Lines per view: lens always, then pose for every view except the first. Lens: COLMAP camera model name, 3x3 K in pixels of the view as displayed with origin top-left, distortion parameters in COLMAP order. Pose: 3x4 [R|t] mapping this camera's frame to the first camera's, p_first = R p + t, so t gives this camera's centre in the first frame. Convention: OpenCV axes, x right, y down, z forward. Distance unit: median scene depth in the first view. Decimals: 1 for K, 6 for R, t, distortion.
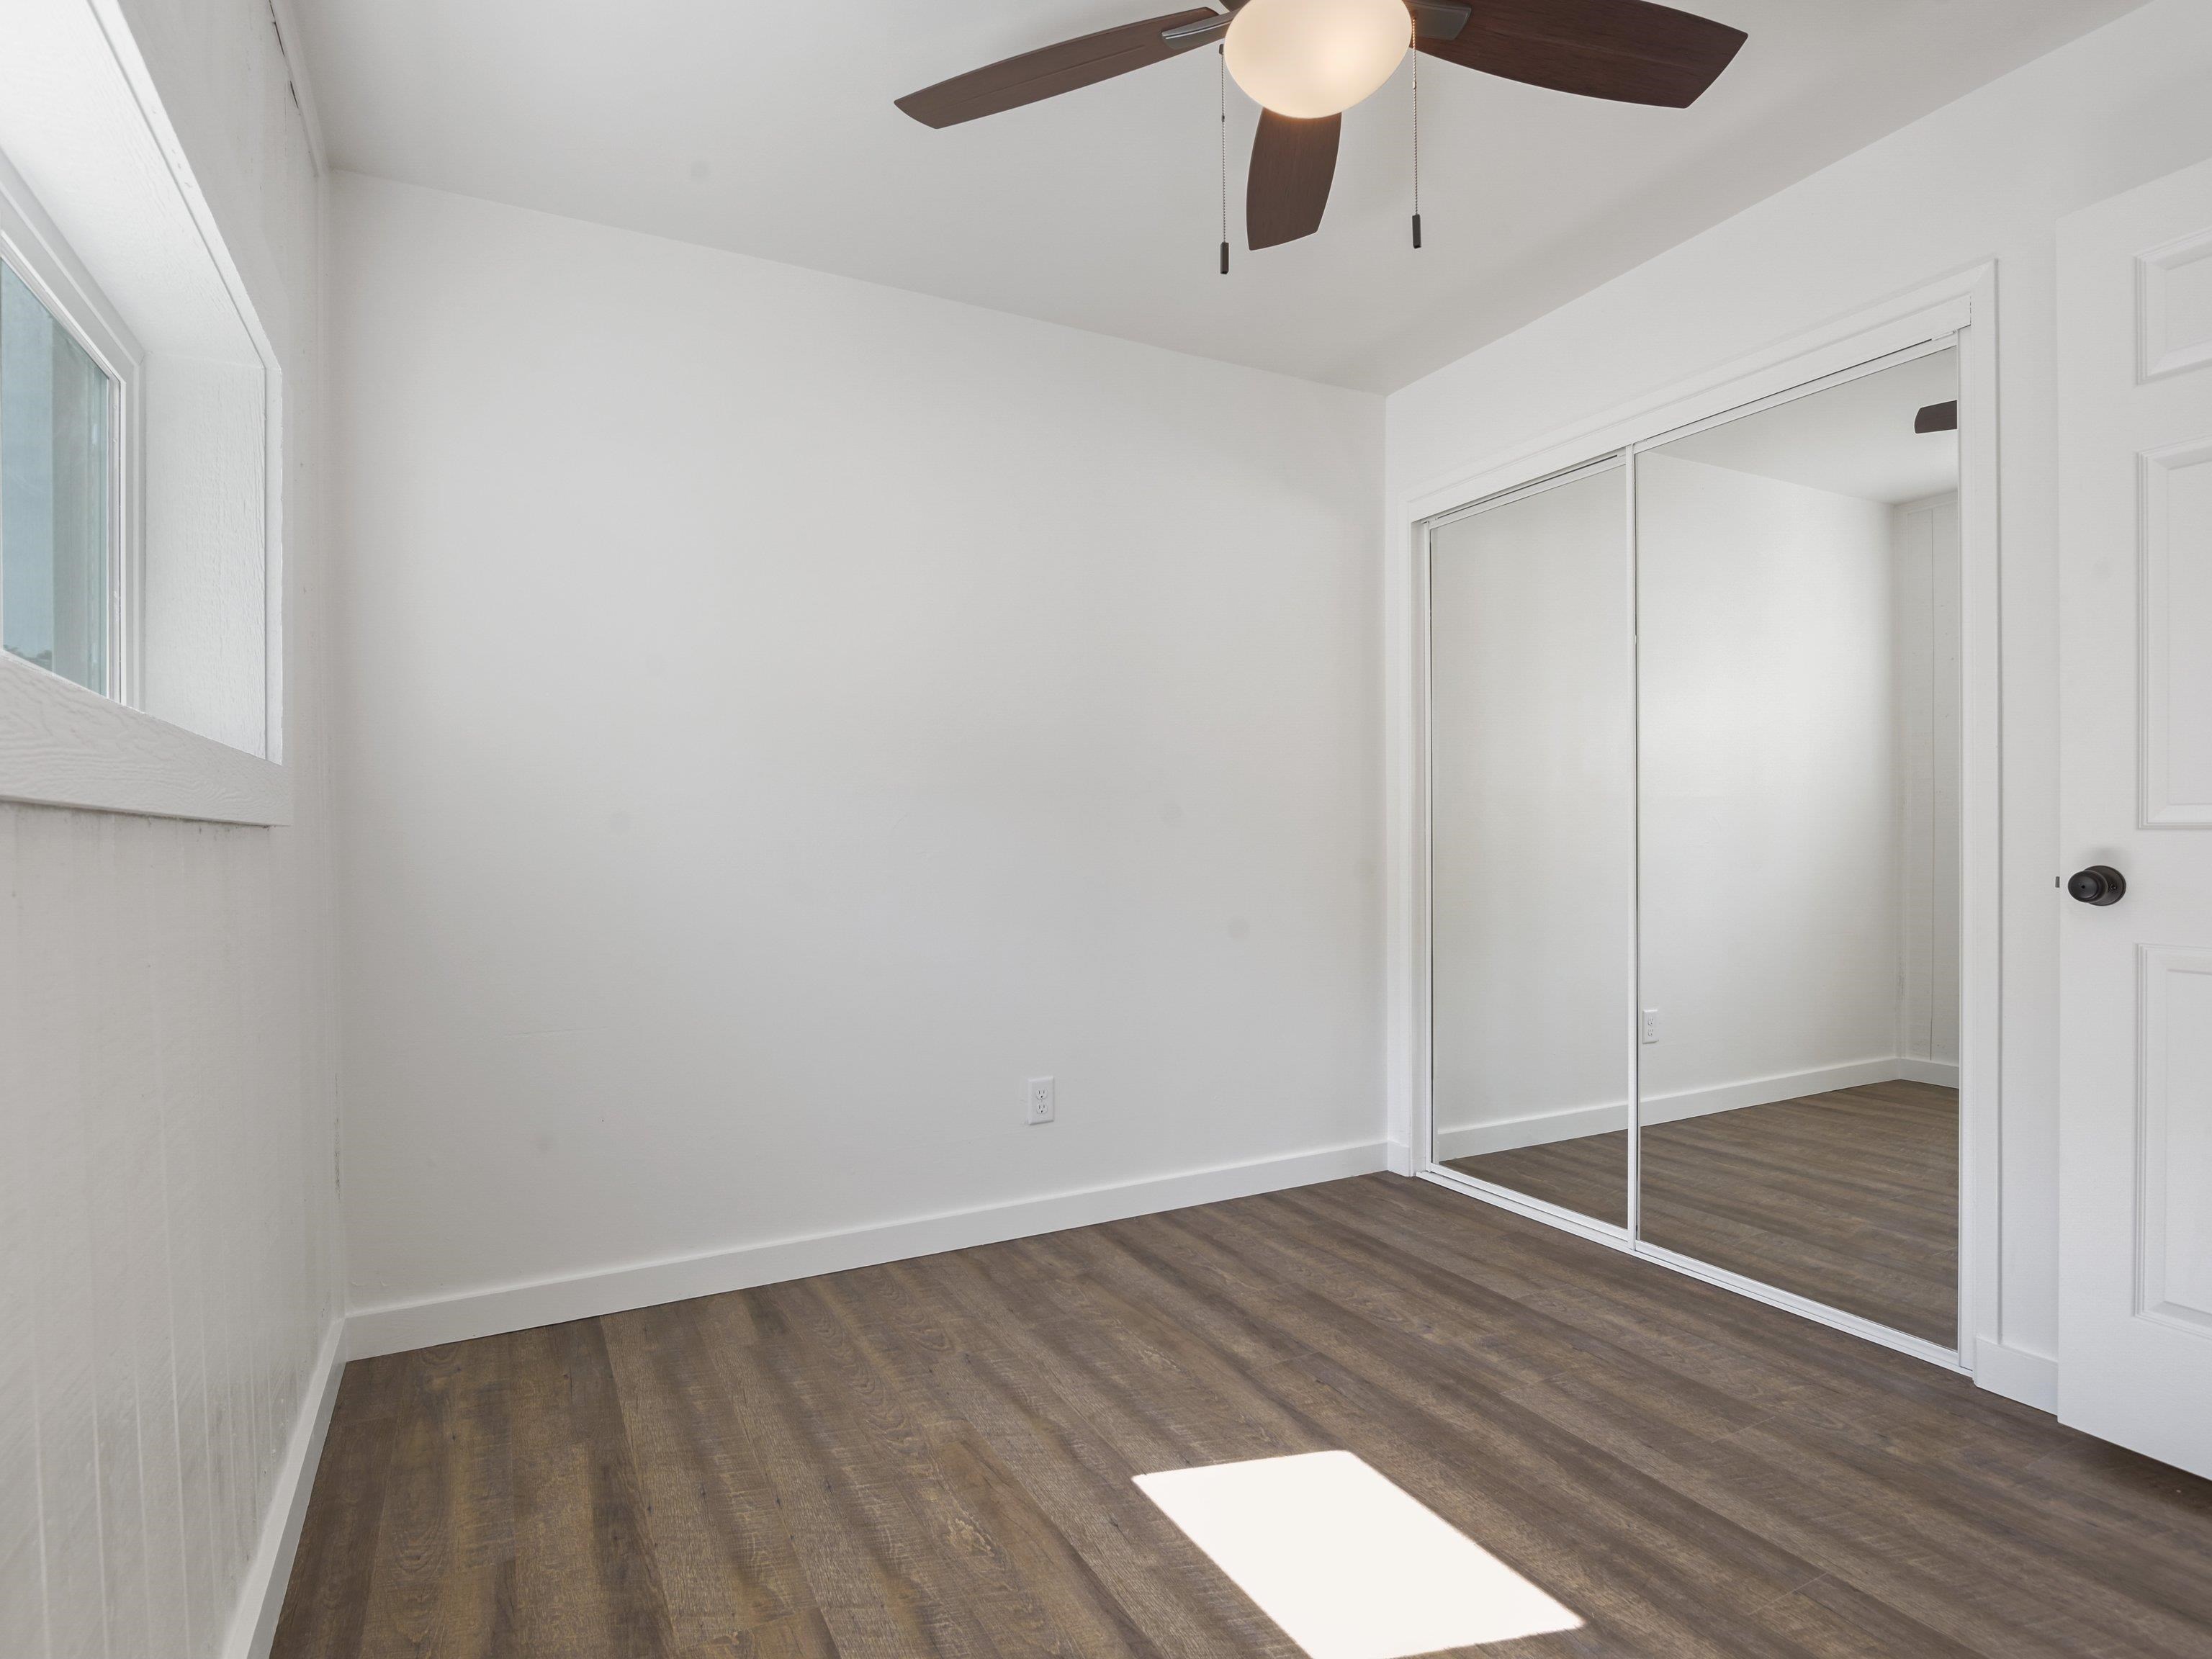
lens RADIAL K [[1142.0, 0, 1099.2], [0, 1142.0, 835.8], [0, 0, 1]] dist [-0.012457, -0.004081]
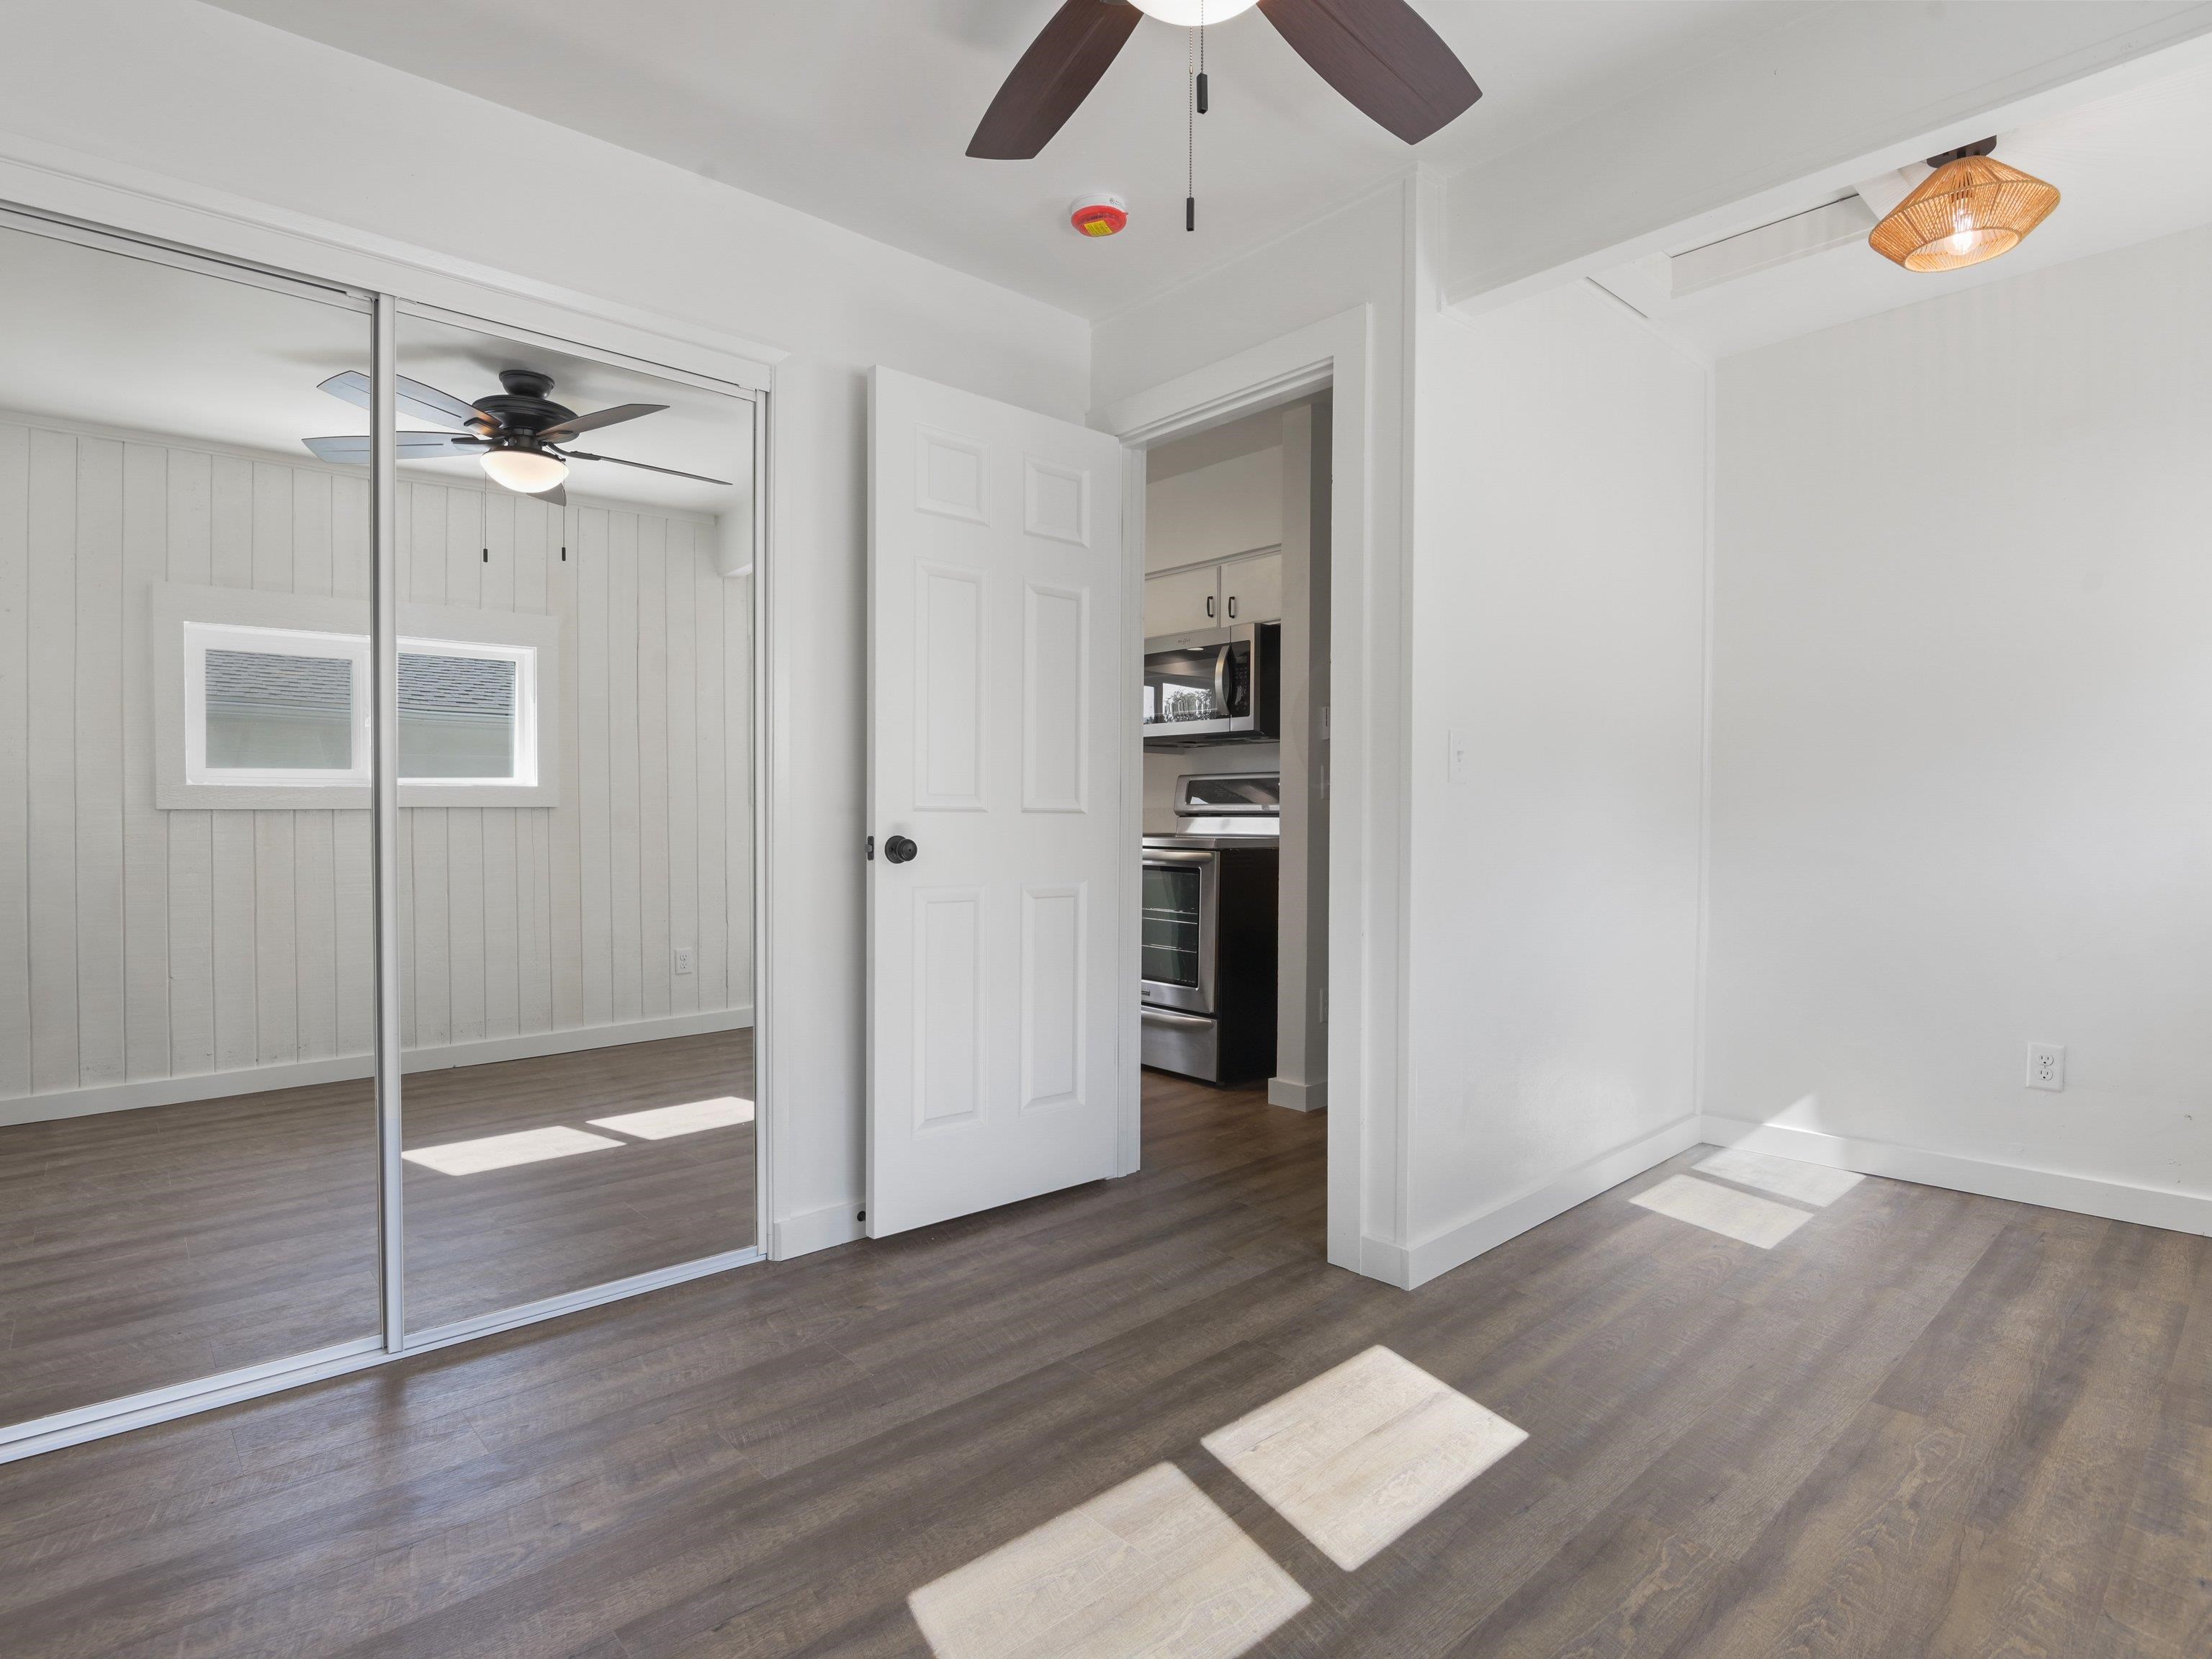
lens RADIAL K [[1142.0, 0, 1098.7], [0, 1142.0, 832.6], [0, 0, 1]] dist [-0.012457, -0.004081]
pose [[-0.246182, -0.008481, 0.969187, -0.569483], [-0.001195, 0.999964, 0.008447, 0.010217], [-0.969223, 0.000921, -0.246183, 1.081802]]
